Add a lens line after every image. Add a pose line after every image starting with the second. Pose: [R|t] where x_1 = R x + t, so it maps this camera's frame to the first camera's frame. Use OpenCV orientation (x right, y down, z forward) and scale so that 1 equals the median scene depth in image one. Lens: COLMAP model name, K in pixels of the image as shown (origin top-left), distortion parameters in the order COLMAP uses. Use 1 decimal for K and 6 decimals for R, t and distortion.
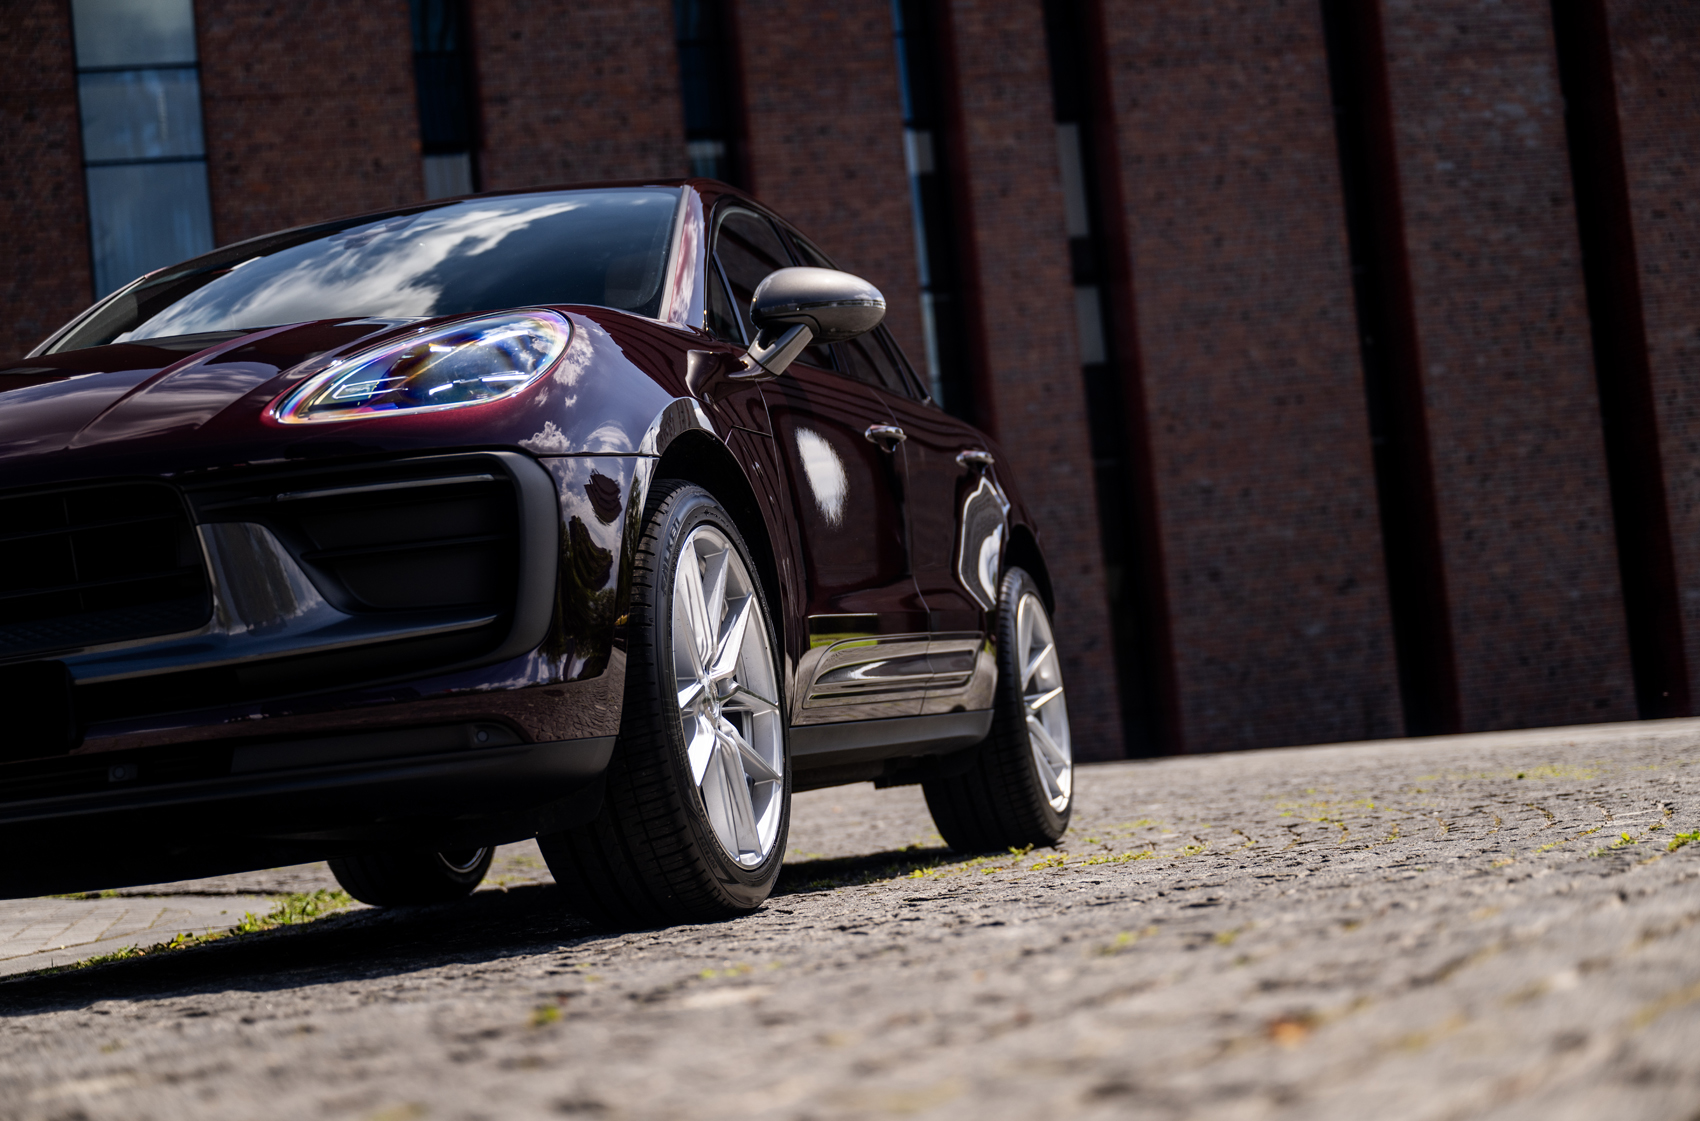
lens RADIAL K [[2889.1, 0, 850.0], [0, 2889.1, 560.5], [0, 0, 1]] dist [0.021941, -0.117500]
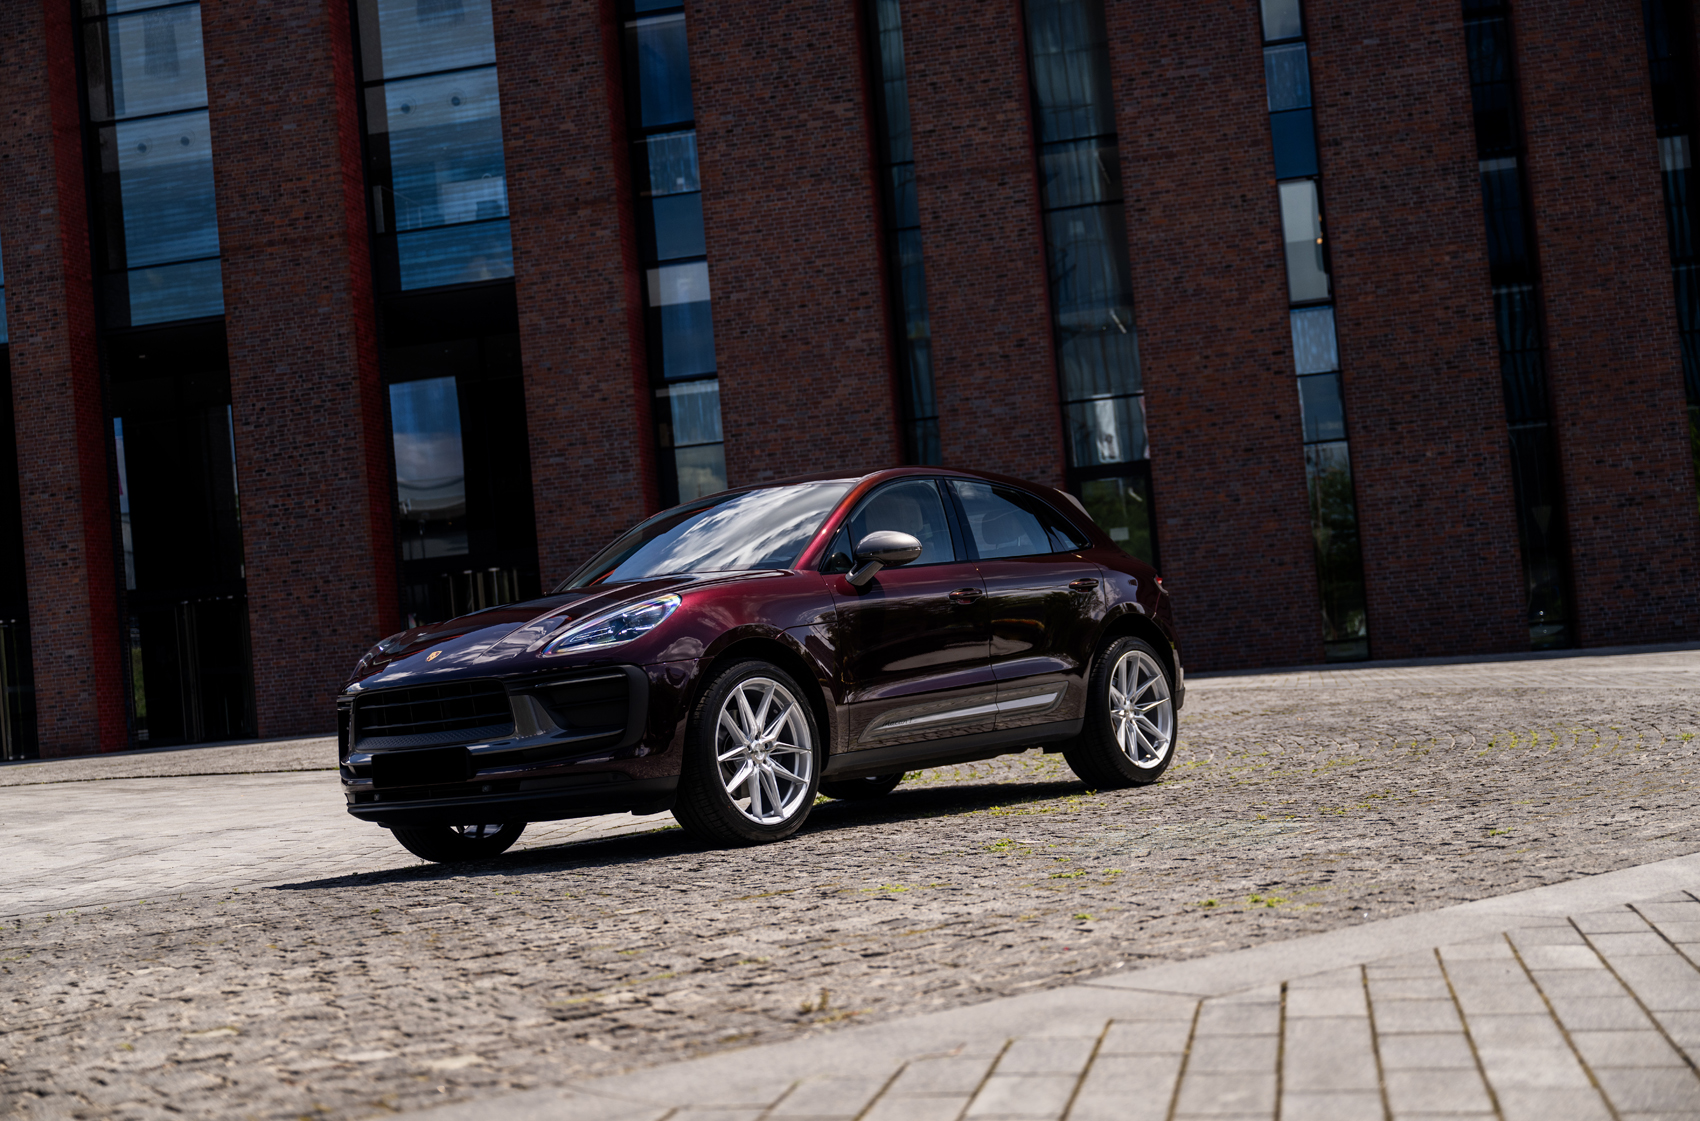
lens RADIAL K [[2306.5, 0, 850.0], [0, 2306.5, 560.5], [0, 0, 1]] dist [0.004365, -0.020565]
pose [[0.916842, -0.003730, -0.399233, 0.103503], [0.026930, 0.998257, 0.052517, -0.027316], [0.398341, -0.058901, 0.915344, -0.093290]]
